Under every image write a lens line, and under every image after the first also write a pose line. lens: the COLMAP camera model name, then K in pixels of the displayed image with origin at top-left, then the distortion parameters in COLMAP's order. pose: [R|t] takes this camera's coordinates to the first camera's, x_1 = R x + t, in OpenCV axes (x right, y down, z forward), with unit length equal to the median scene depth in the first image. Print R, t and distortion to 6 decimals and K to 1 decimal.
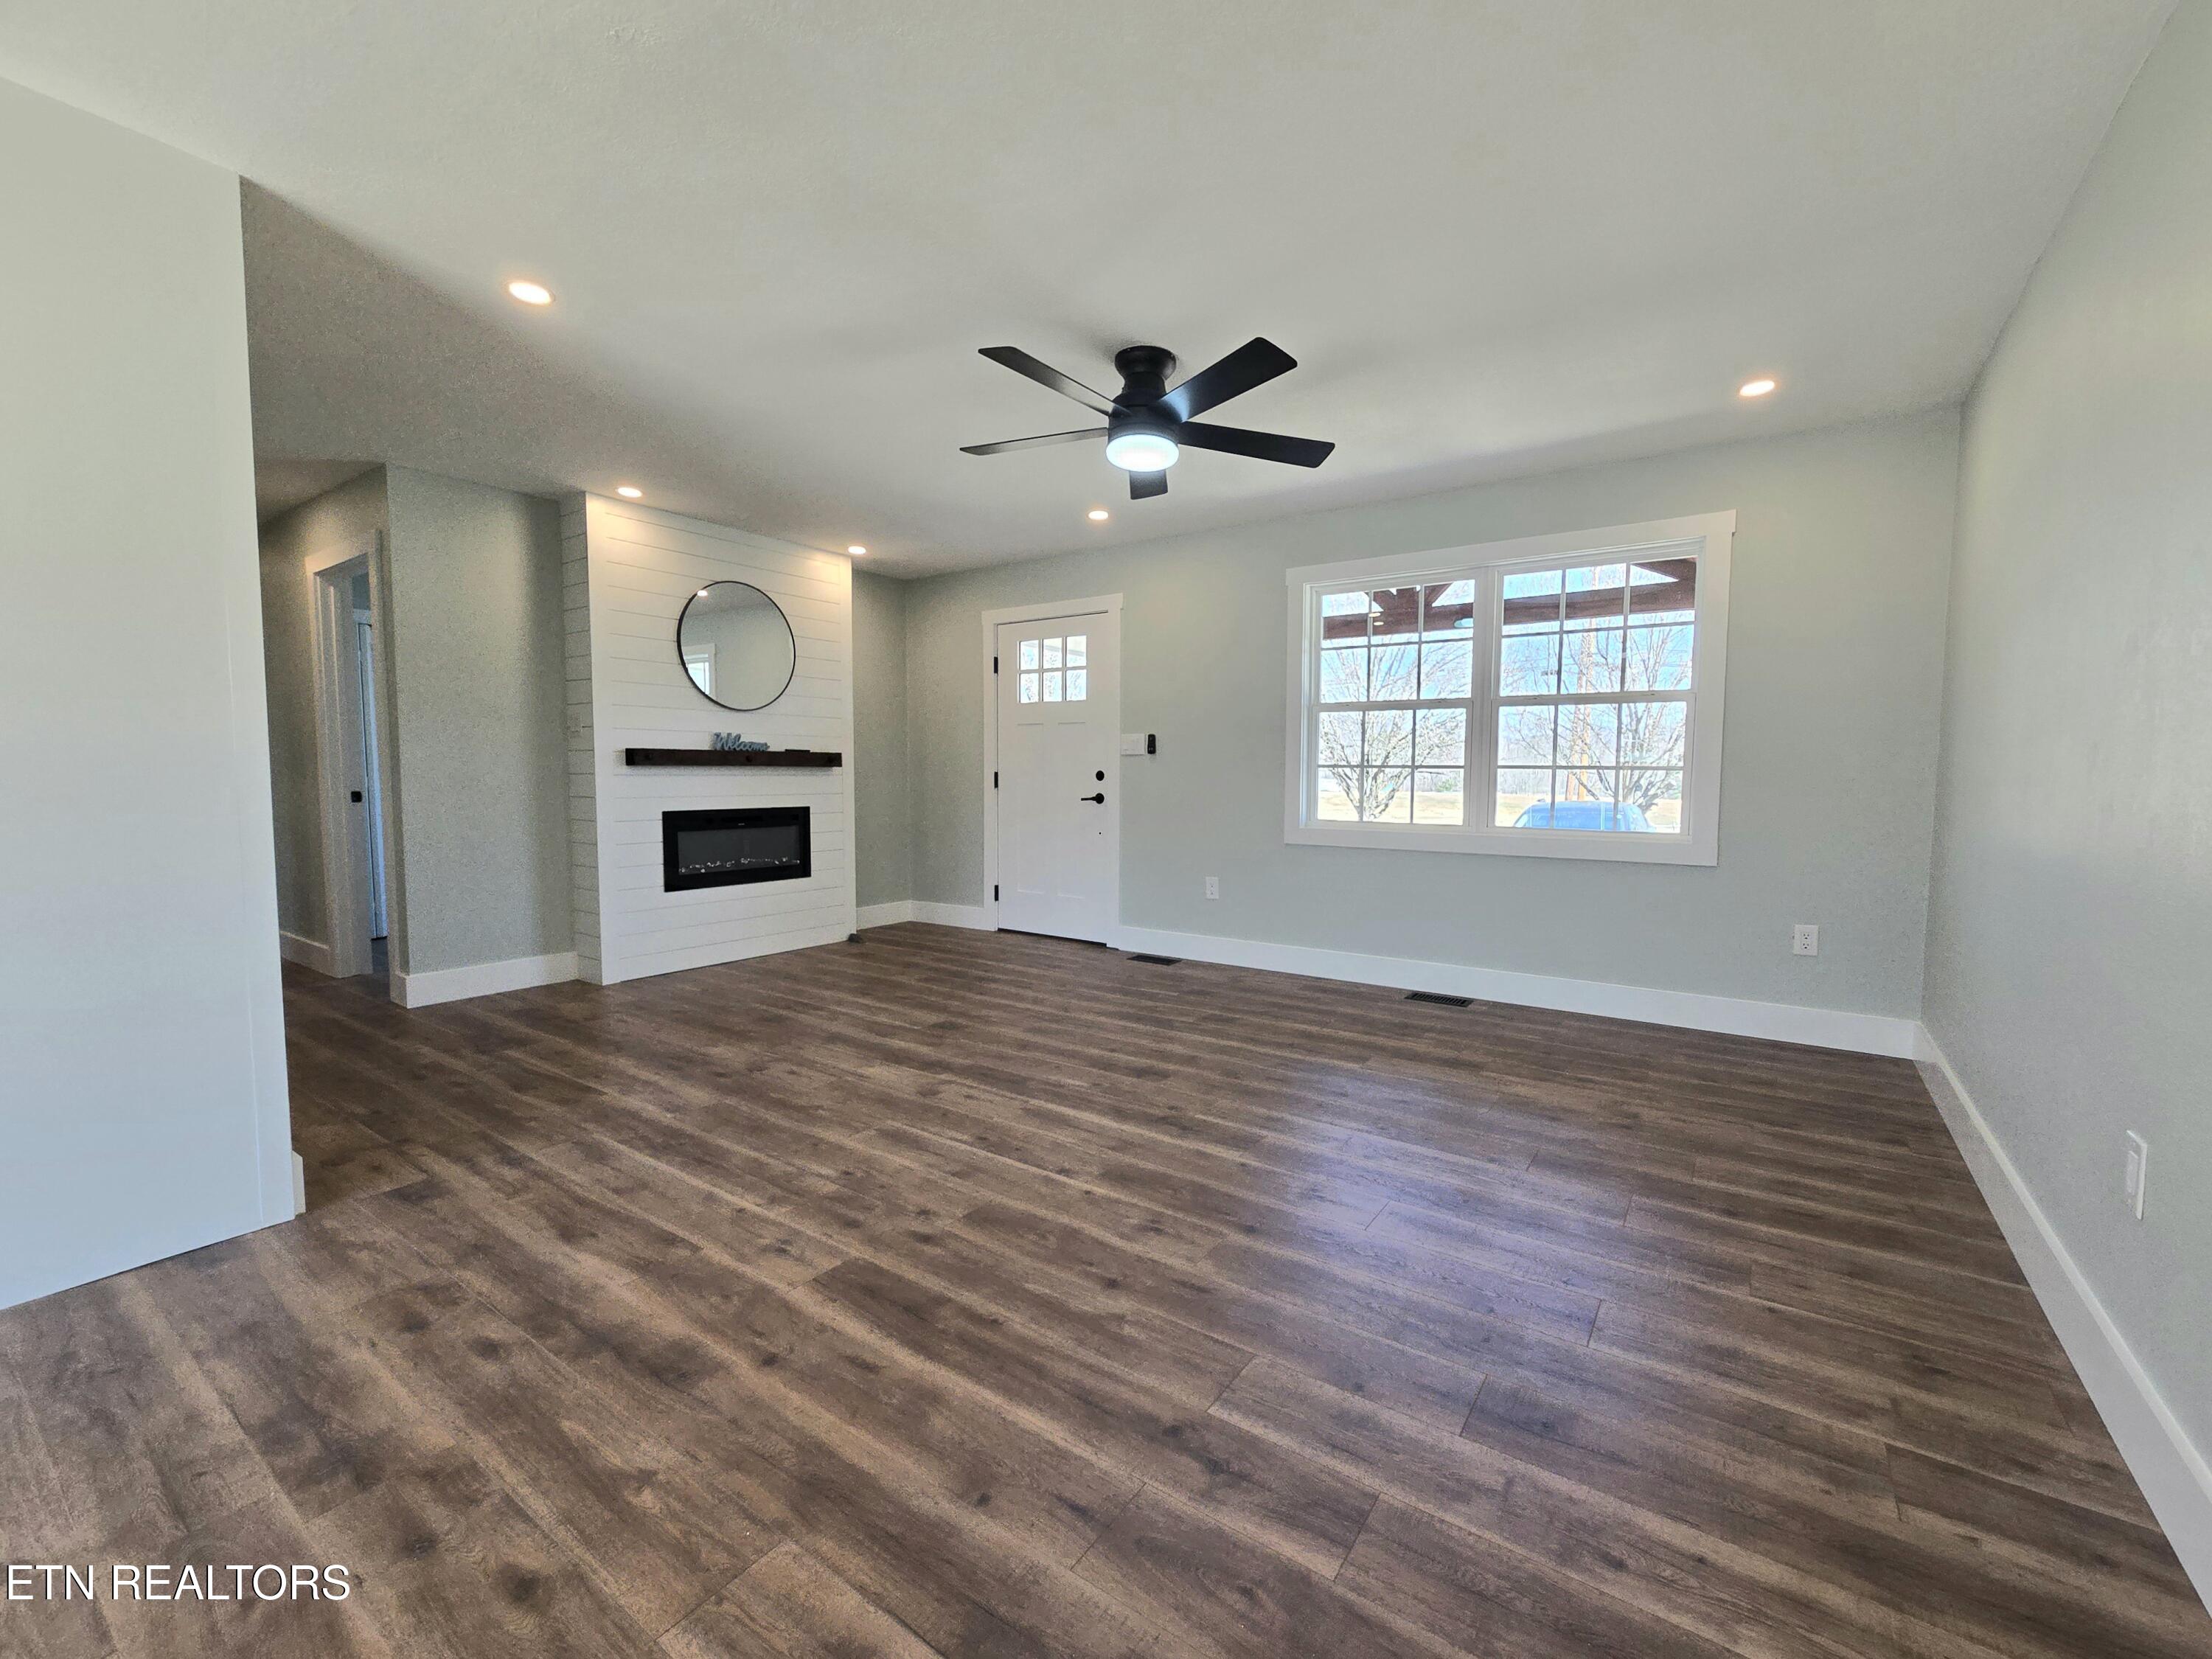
lens RADIAL K [[918.9, 0, 1127.9], [0, 918.9, 833.1], [0, 0, 1]] dist [-0.007217, 0.003646]
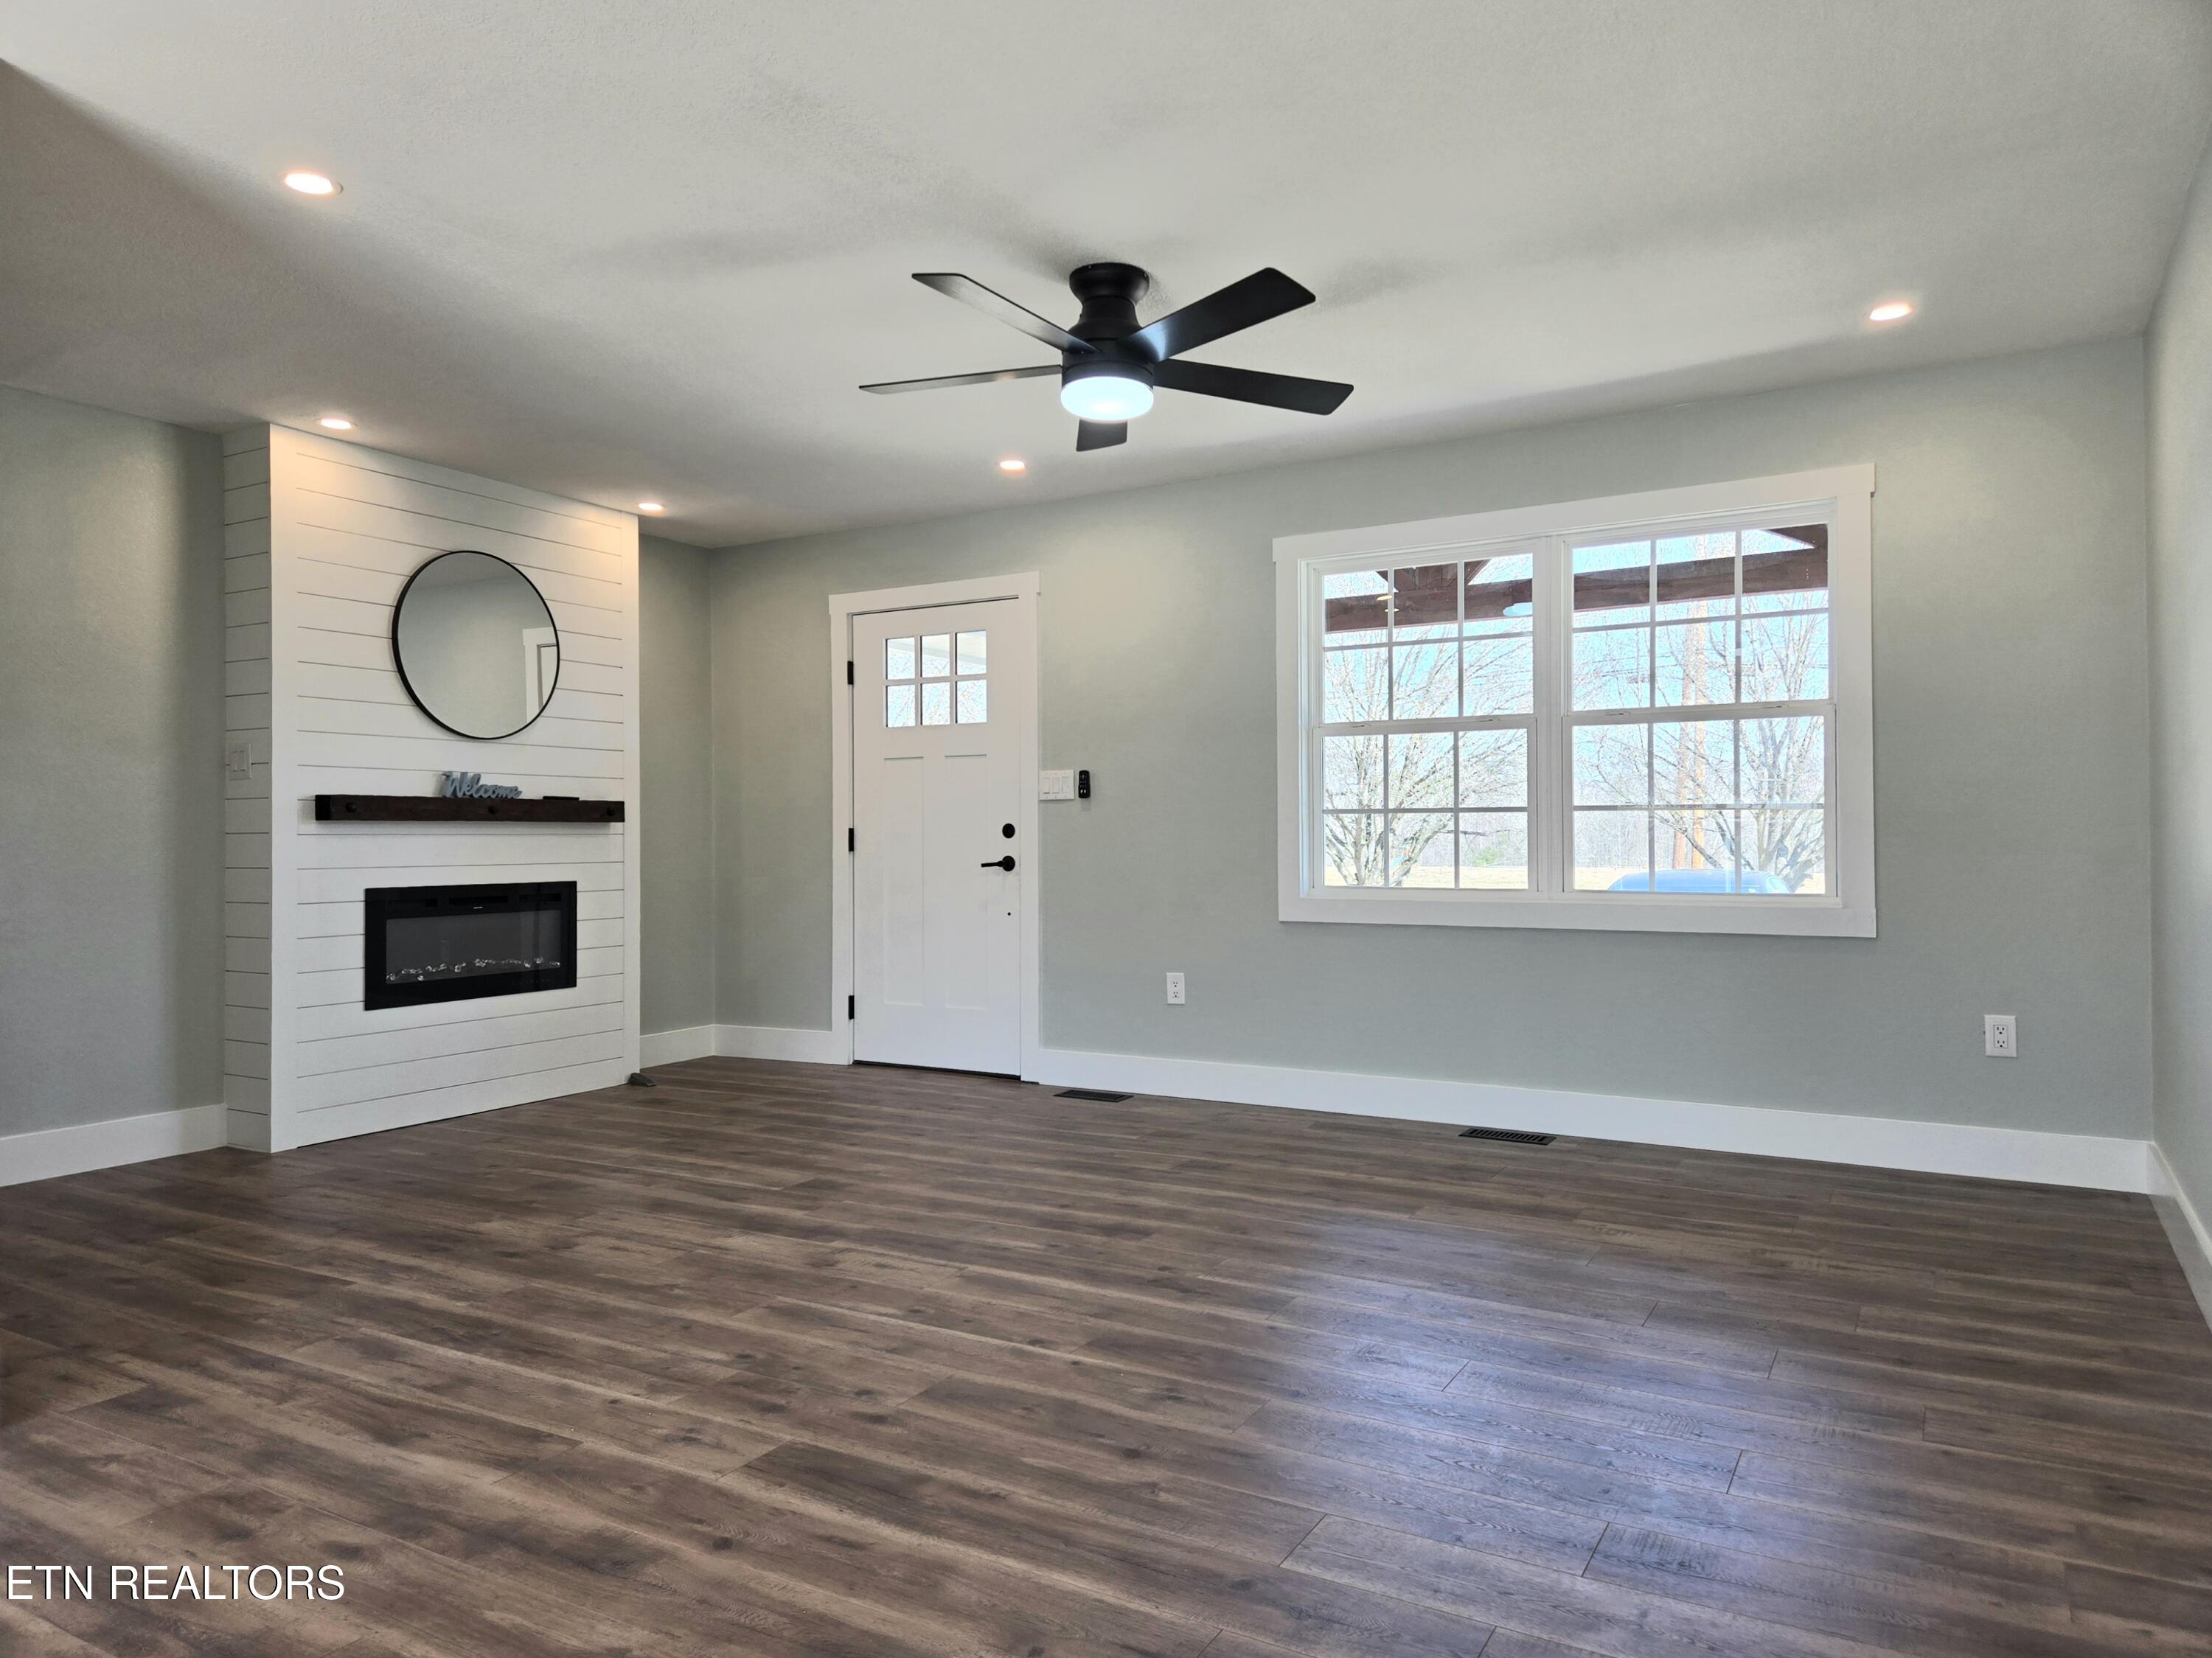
lens RADIAL K [[1467.4, 0, 1084.1], [0, 1467.4, 823.9], [0, 0, 1]] dist [0.081418, -0.077102]
pose [[0.997664, -0.011130, 0.067393, -0.084429], [0.016286, 0.996940, -0.076451, 0.031218], [-0.066336, 0.077371, 0.994793, -0.183734]]
